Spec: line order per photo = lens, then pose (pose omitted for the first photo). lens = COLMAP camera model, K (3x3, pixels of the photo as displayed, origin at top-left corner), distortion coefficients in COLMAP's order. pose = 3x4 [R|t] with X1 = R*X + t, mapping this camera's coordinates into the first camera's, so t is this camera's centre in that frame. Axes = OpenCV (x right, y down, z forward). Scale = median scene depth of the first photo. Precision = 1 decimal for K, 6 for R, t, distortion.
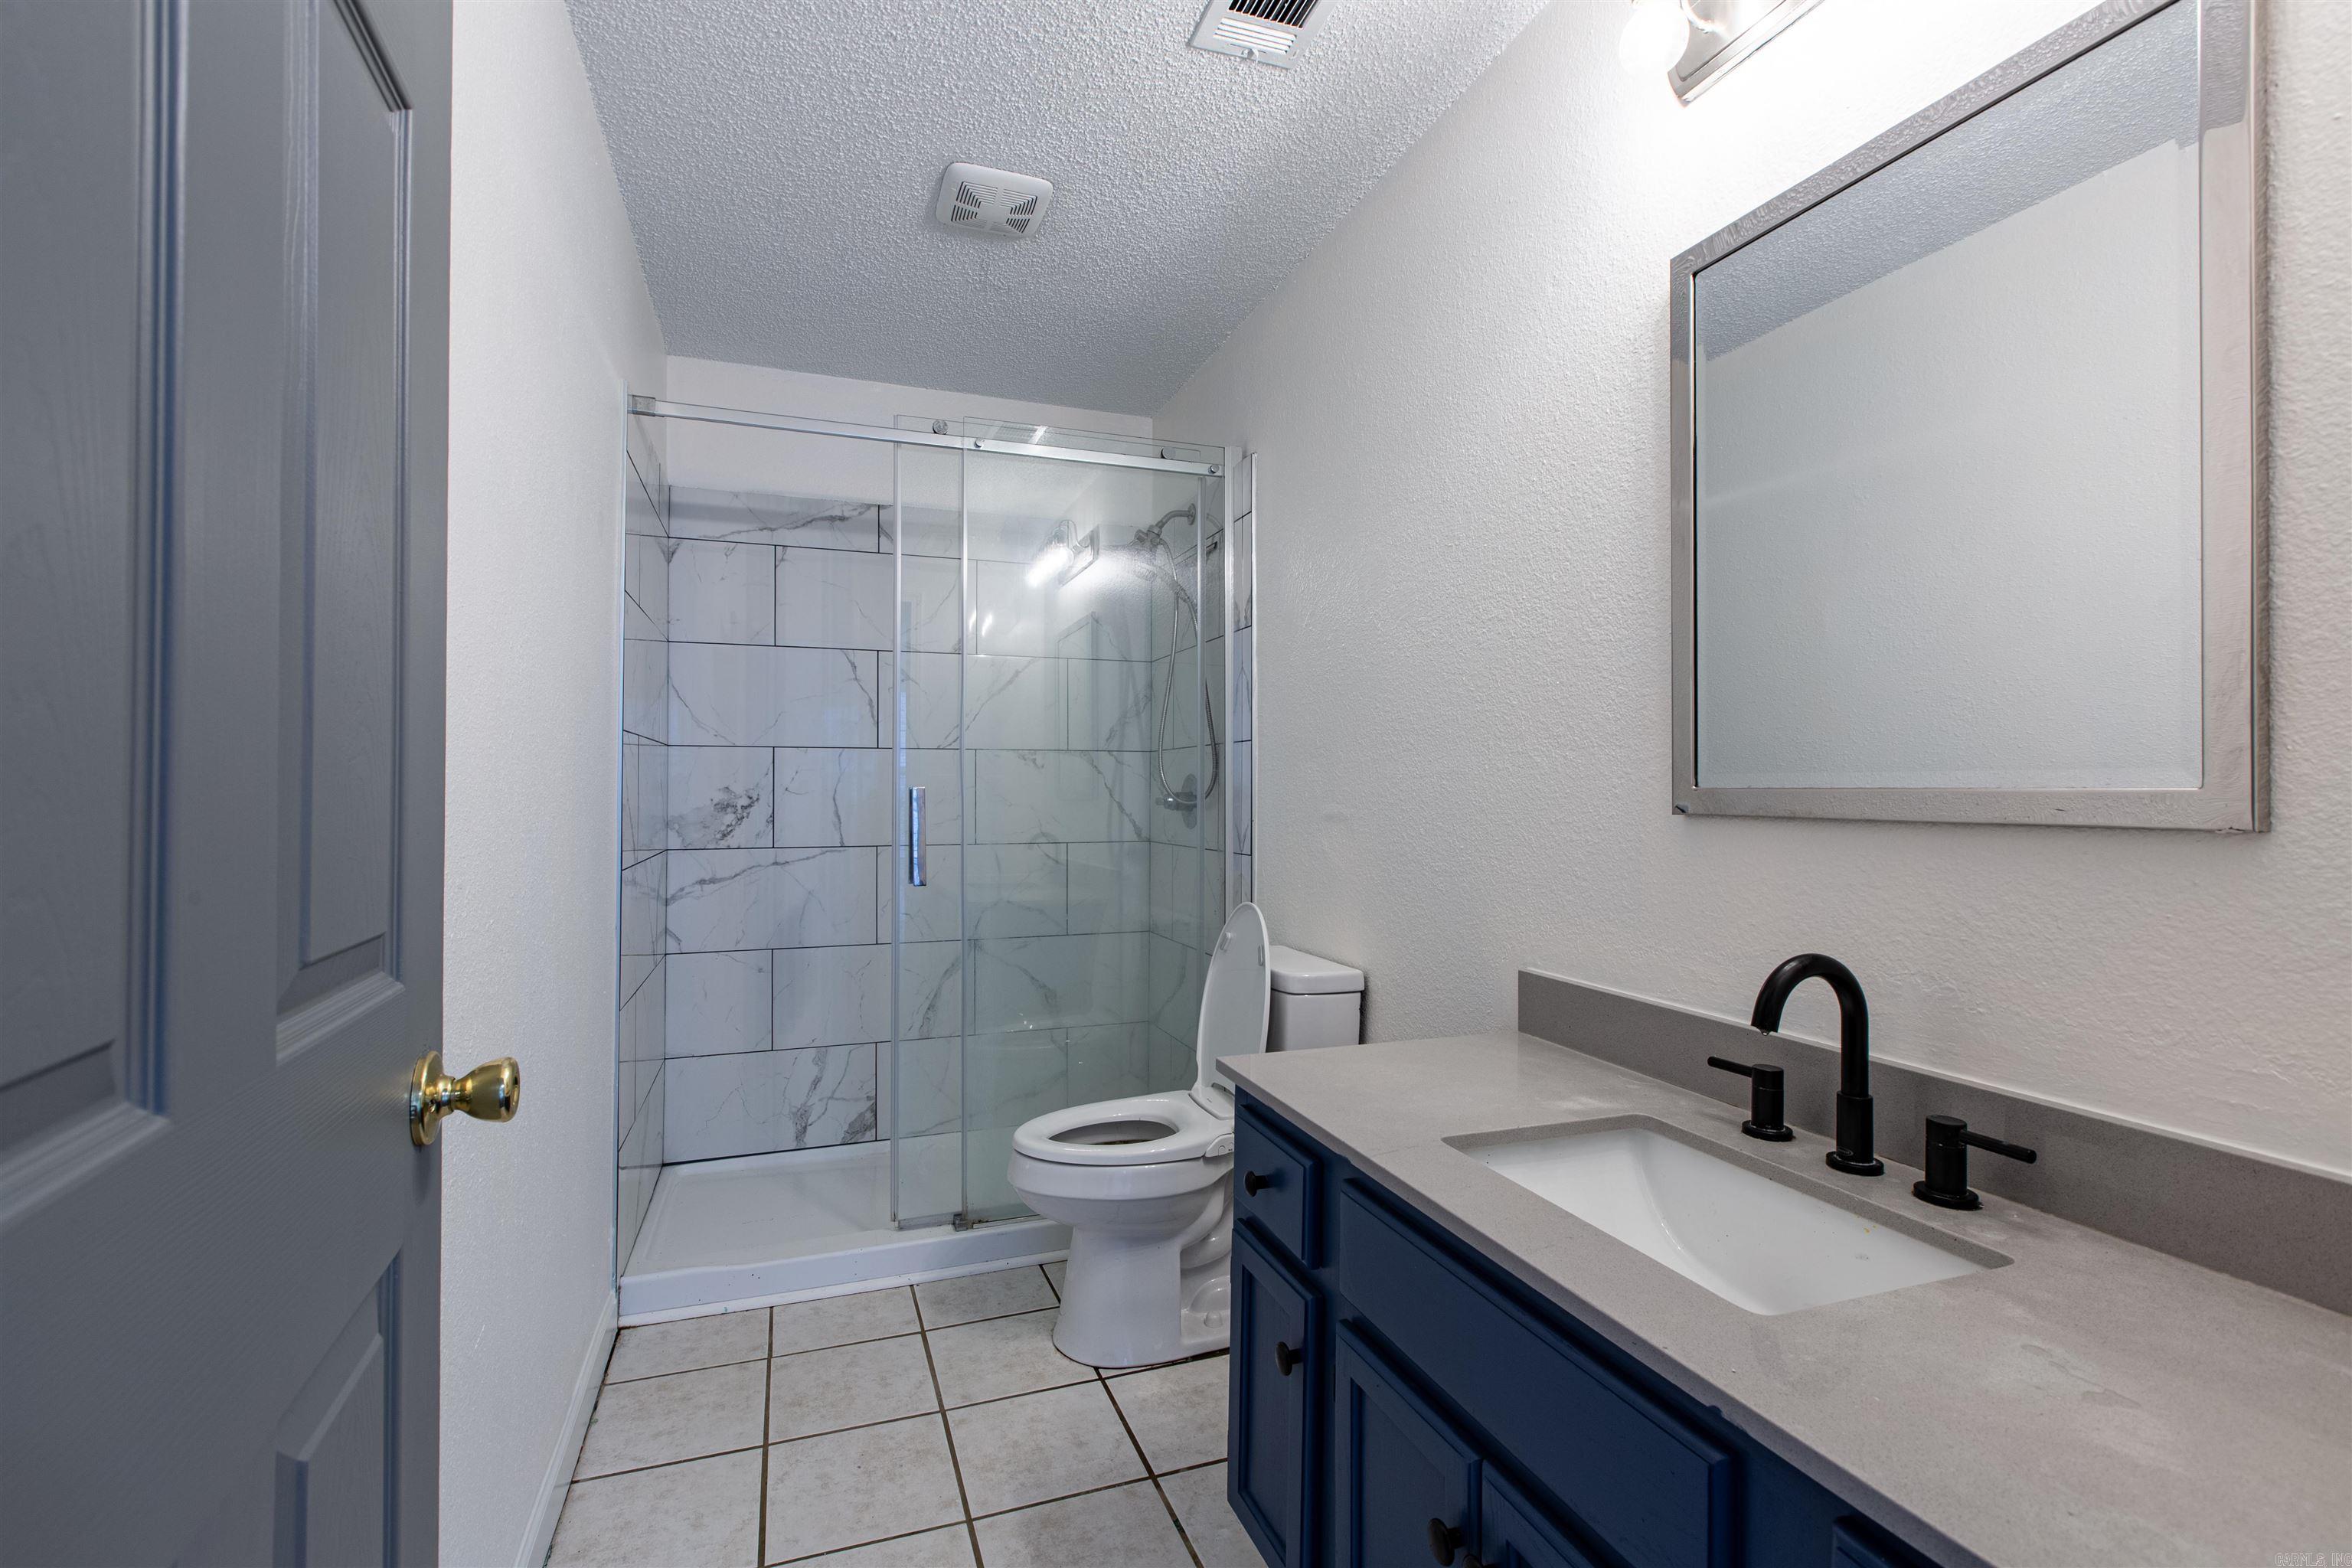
lens RADIAL K [[1053.0, 0, 1172.0], [0, 1053.0, 796.1], [0, 0, 1]] dist [0.004658, 0.000067]
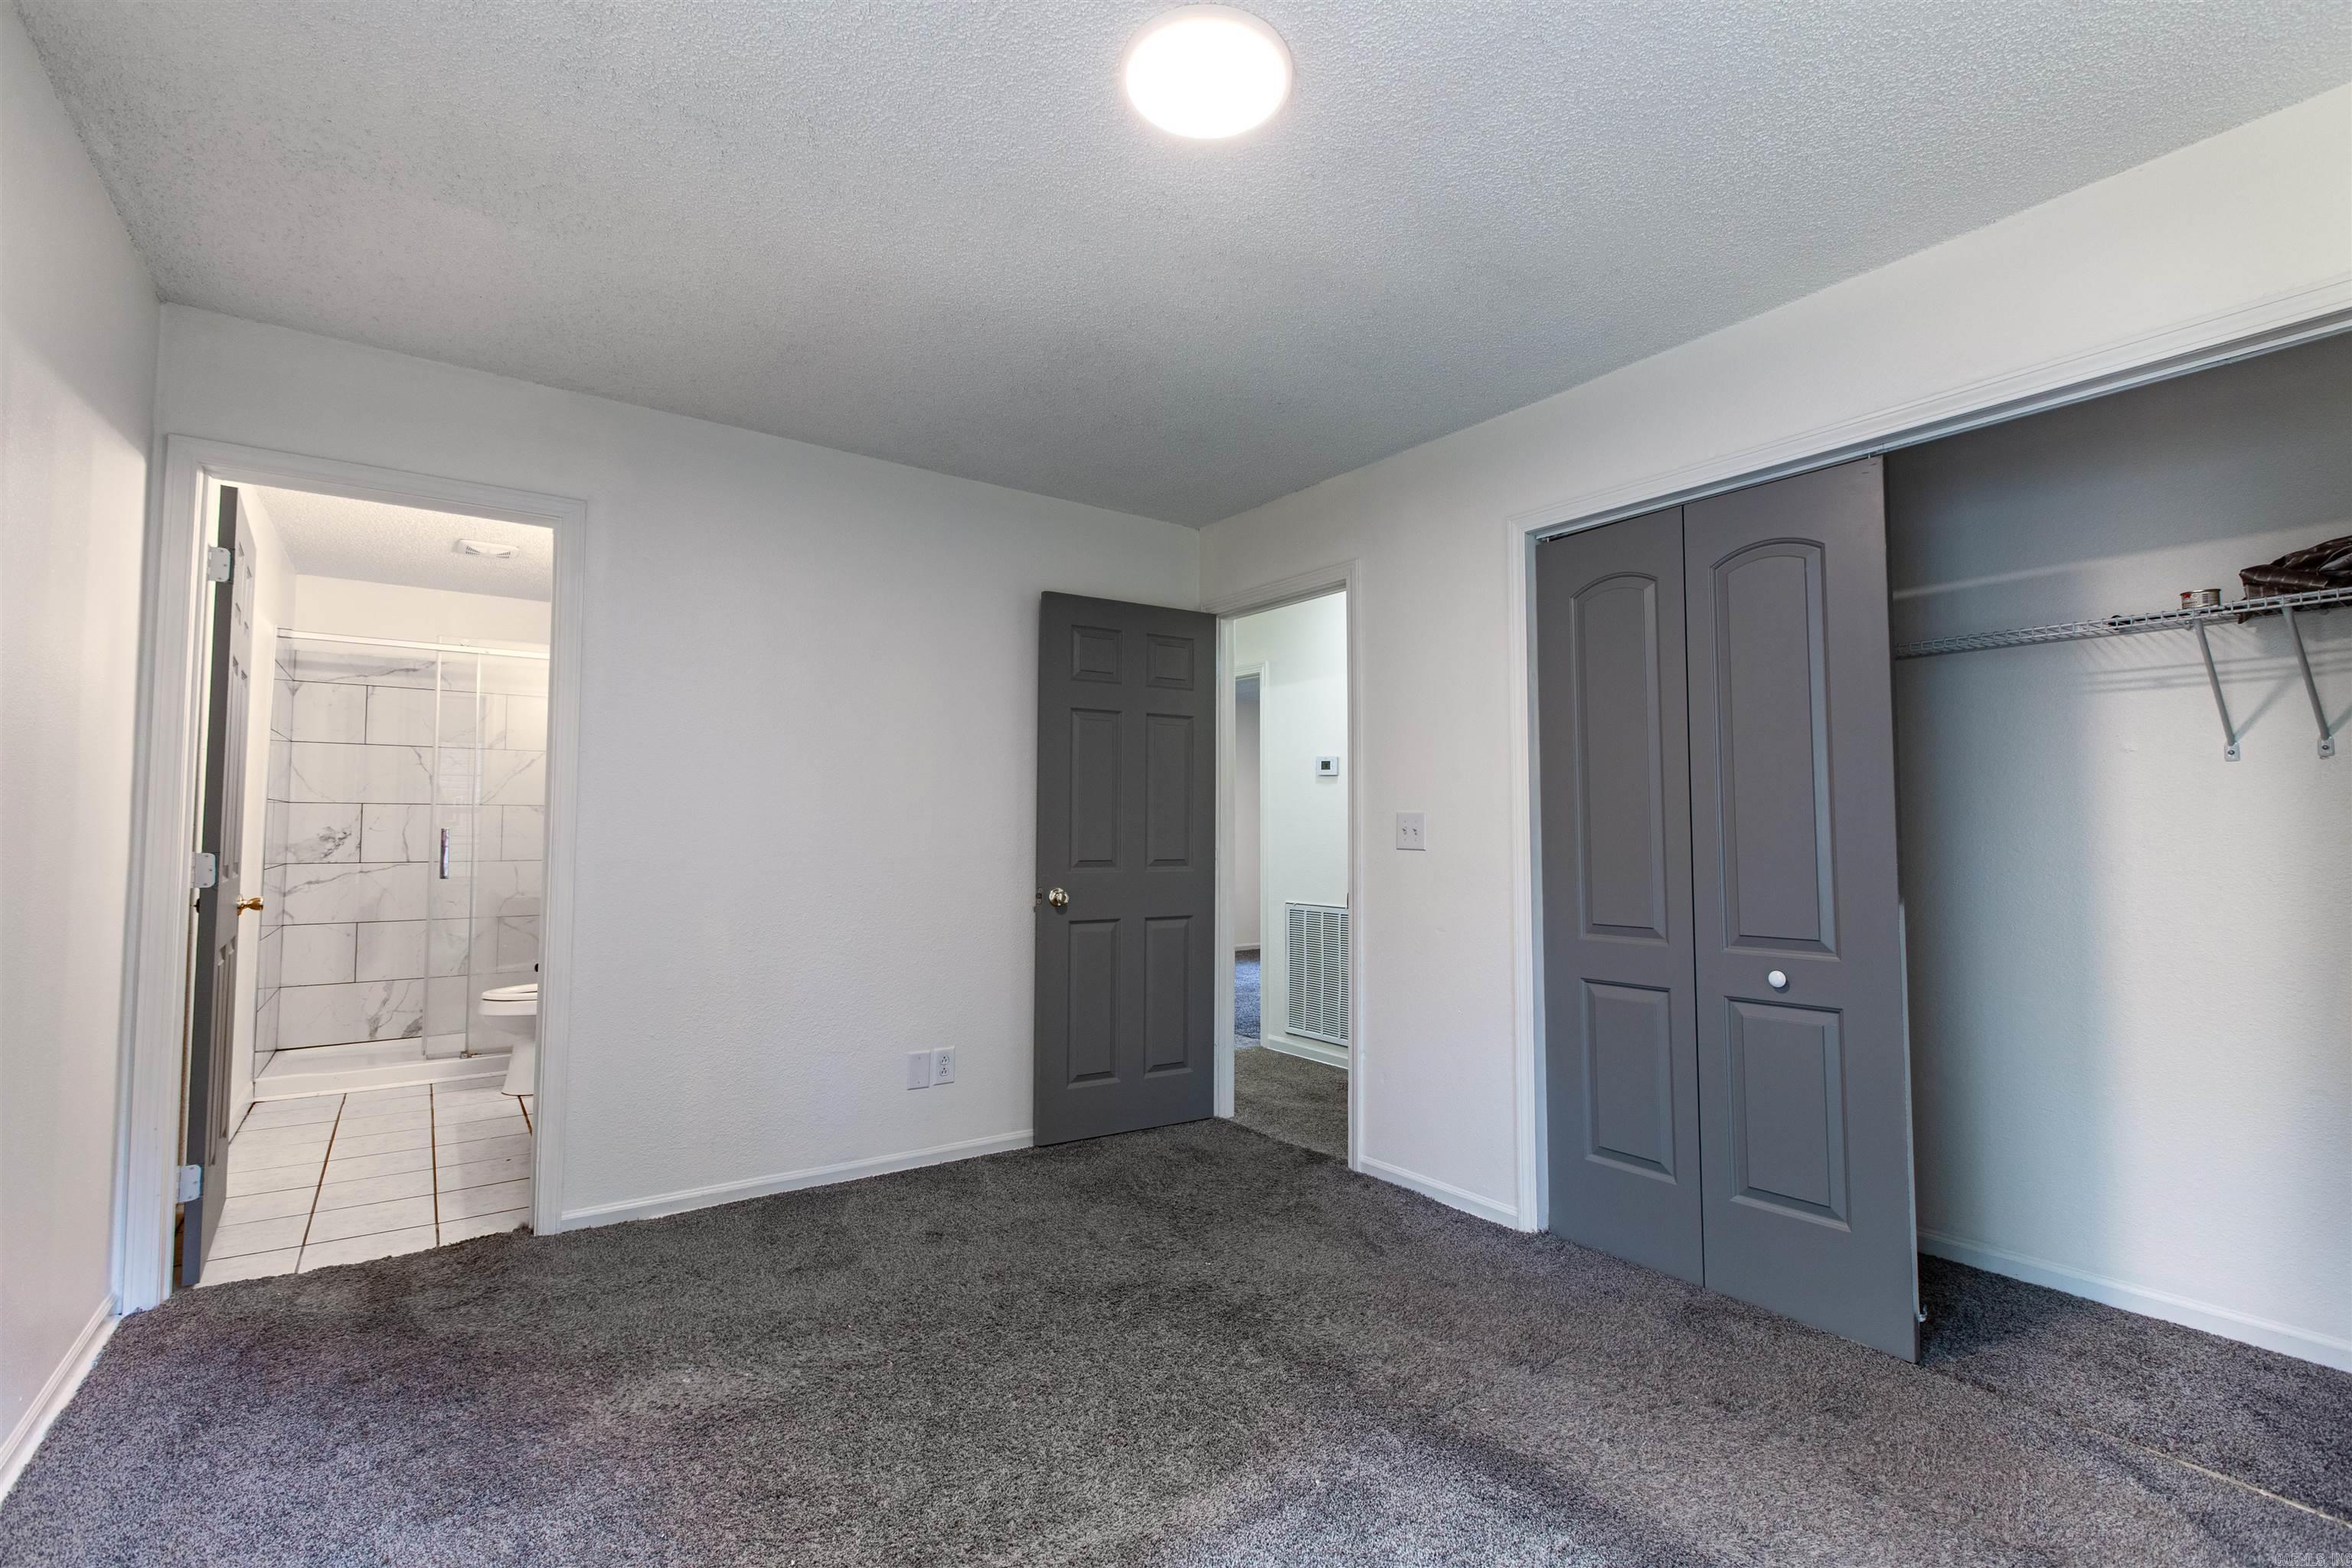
lens RADIAL K [[1053.0, 0, 1173.2], [0, 1053.0, 785.5], [0, 0, 1]] dist [0.004658, 0.000067]
pose [[0.963508, 0.012342, 0.267396, 0.429096], [-0.001160, 0.999120, -0.041937, -0.005213], [-0.267678, 0.040097, 0.962674, -0.996715]]
